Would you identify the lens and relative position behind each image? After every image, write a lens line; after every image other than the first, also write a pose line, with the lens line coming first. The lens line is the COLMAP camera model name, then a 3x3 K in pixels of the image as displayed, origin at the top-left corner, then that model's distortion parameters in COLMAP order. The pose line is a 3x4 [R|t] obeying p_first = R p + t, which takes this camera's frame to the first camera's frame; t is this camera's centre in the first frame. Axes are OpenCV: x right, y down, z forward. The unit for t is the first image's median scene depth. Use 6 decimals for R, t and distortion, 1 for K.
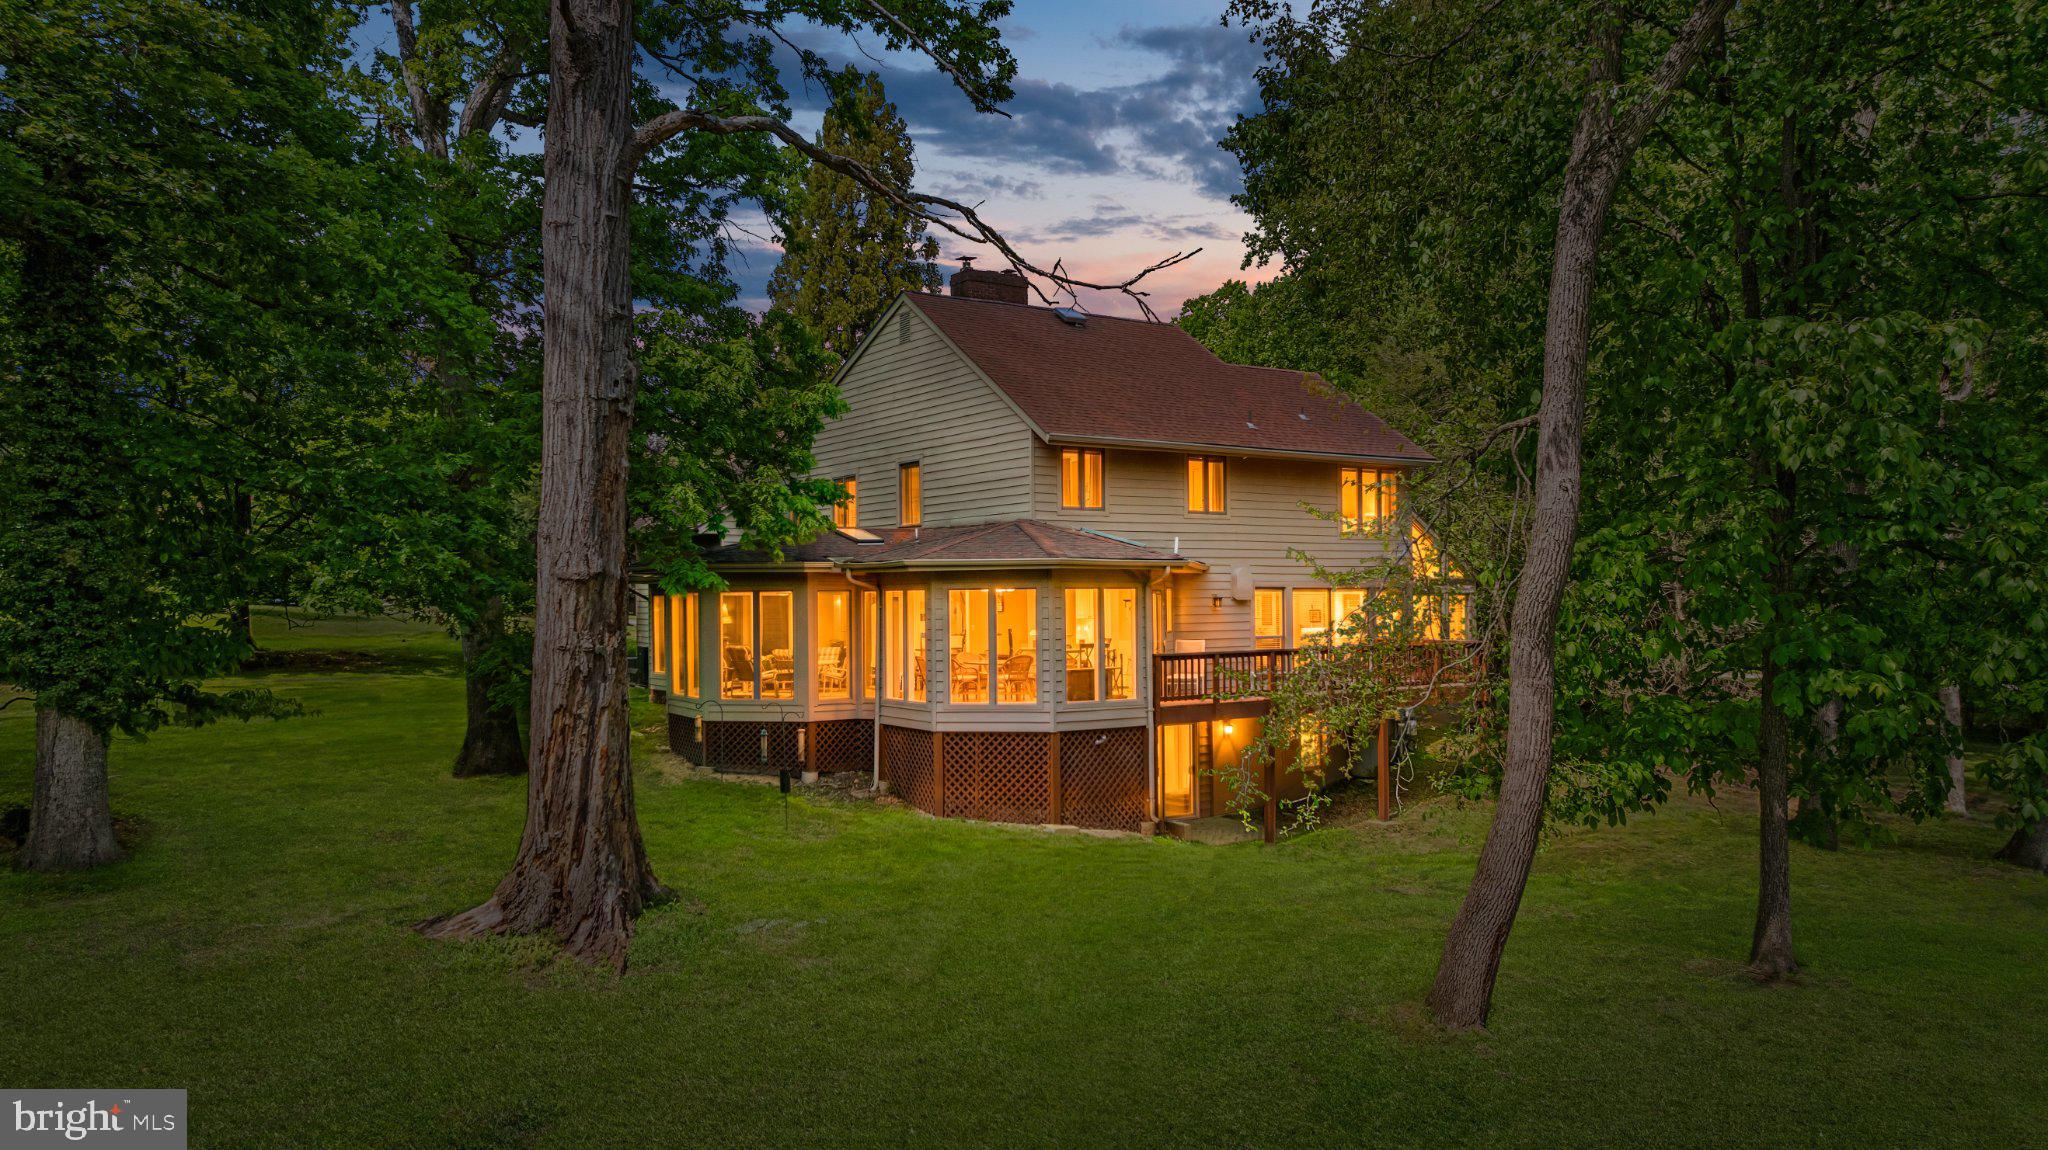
lens RADIAL K [[1432.4, 0, 1024.0], [0, 1432.4, 575.0], [0, 0, 1]] dist [-0.009016, -0.004524]
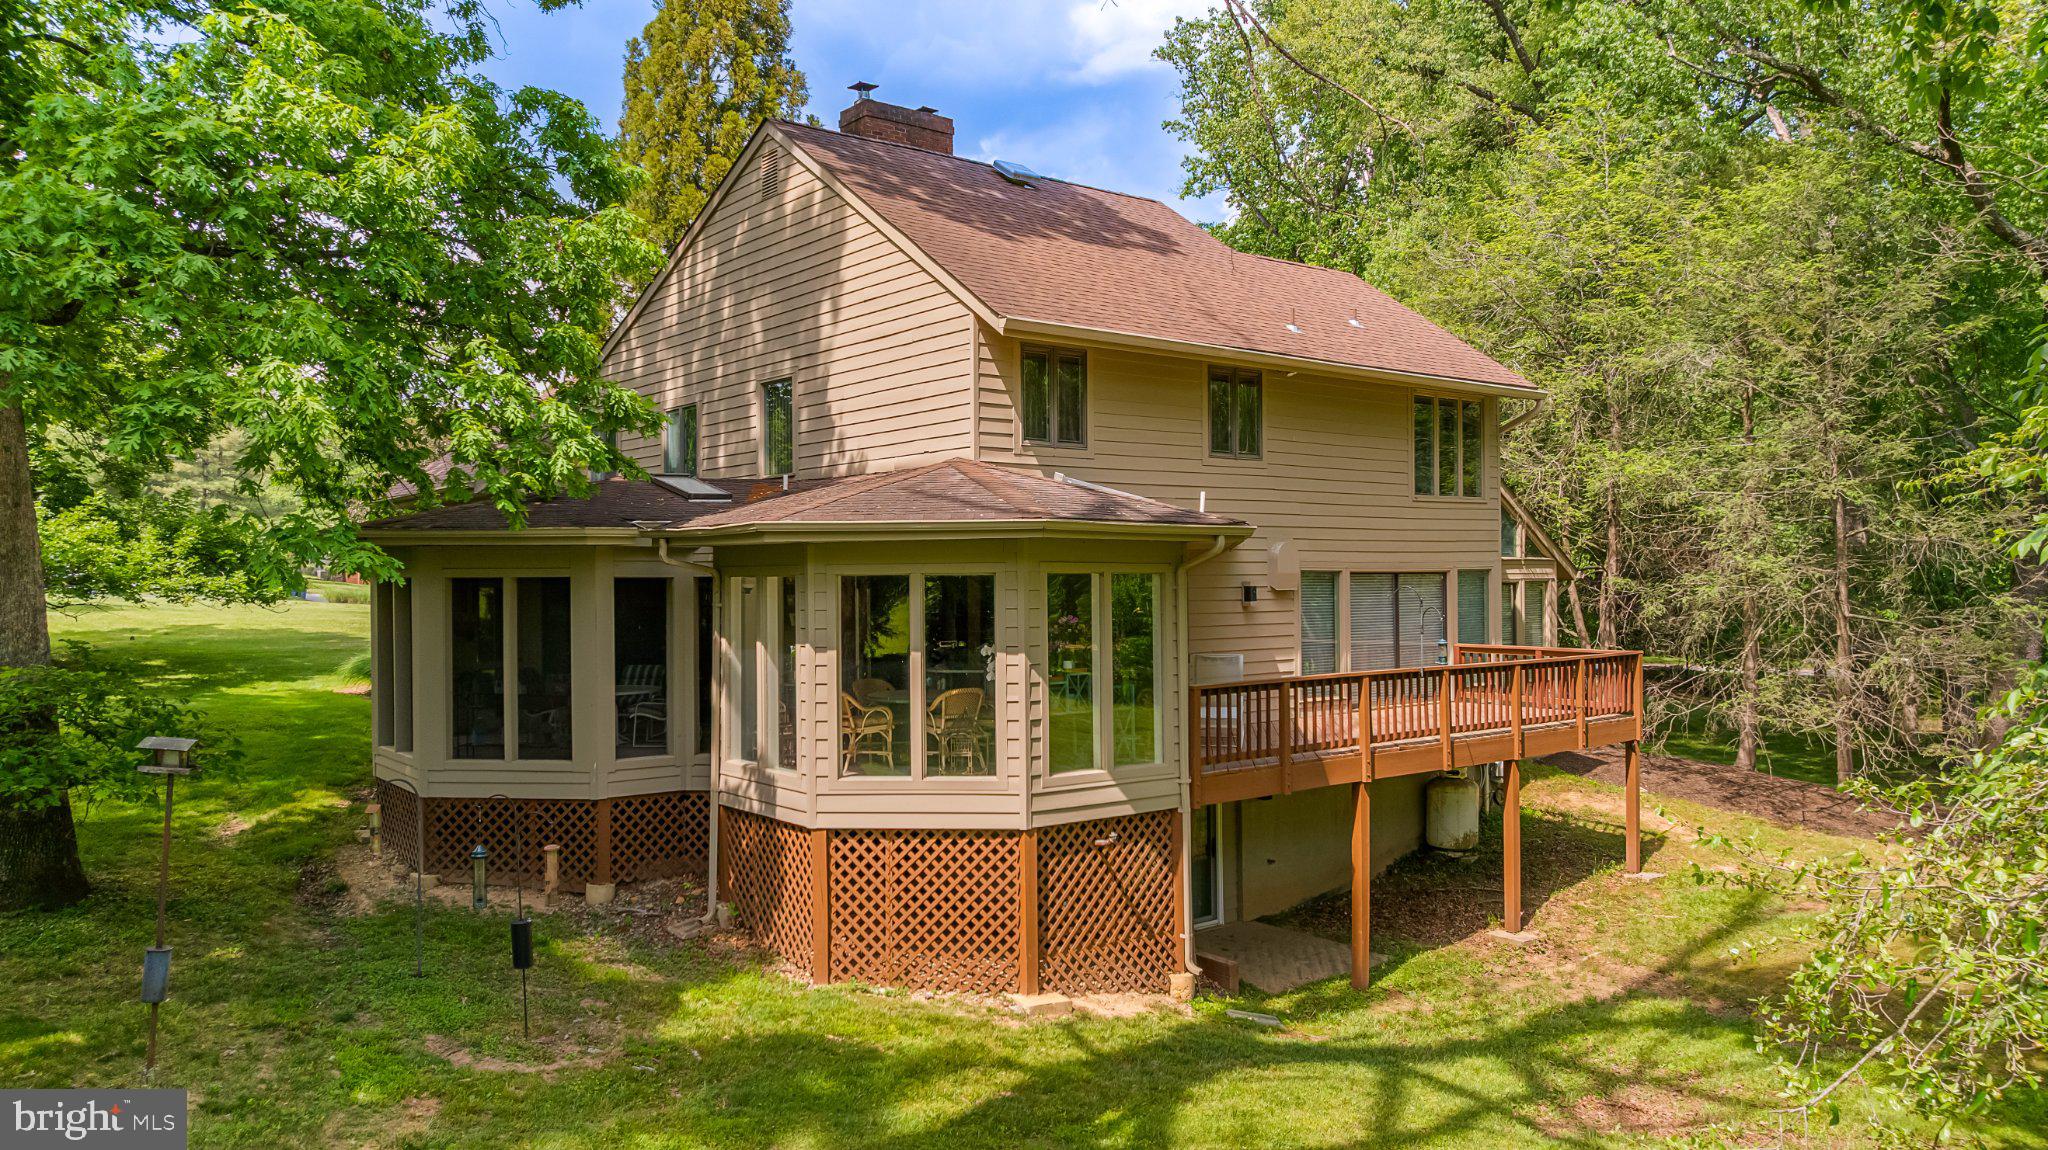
lens RADIAL K [[1432.4, 0, 1024.0], [0, 1432.4, 575.0], [0, 0, 1]] dist [-0.009016, -0.004524]
pose [[0.996861, 0.001641, 0.079160, -0.023025], [-0.002619, 0.999922, 0.012247, 0.002549], [-0.079134, -0.012416, 0.996787, 0.408495]]
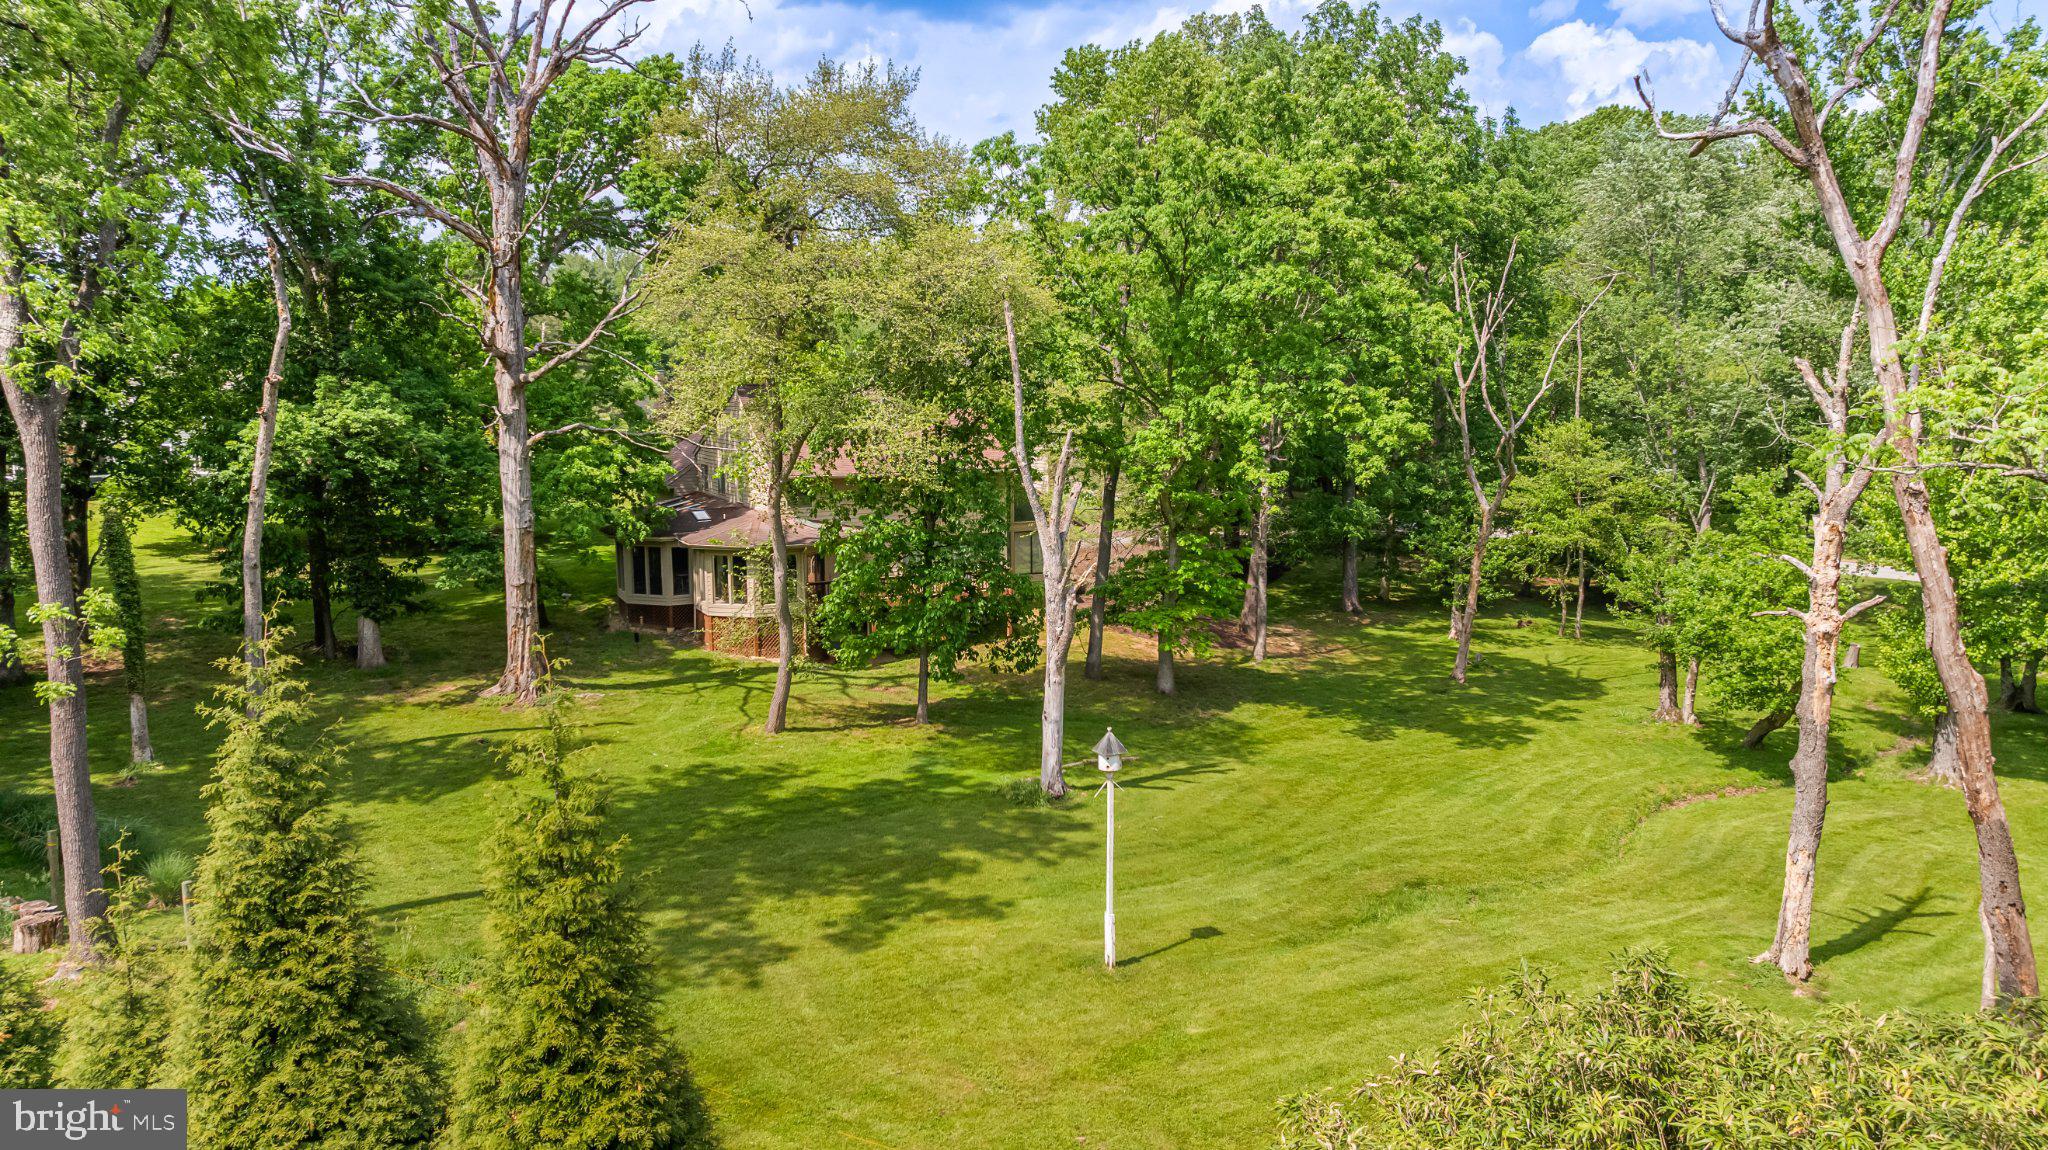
lens RADIAL K [[1432.4, 0, 1024.0], [0, 1432.4, 575.0], [0, 0, 1]] dist [-0.009016, -0.004524]
pose [[0.990709, 0.032357, -0.132097, 0.729383], [-0.012757, 0.989113, 0.146601, -0.294587], [0.135402, -0.143554, 0.980336, -1.181231]]
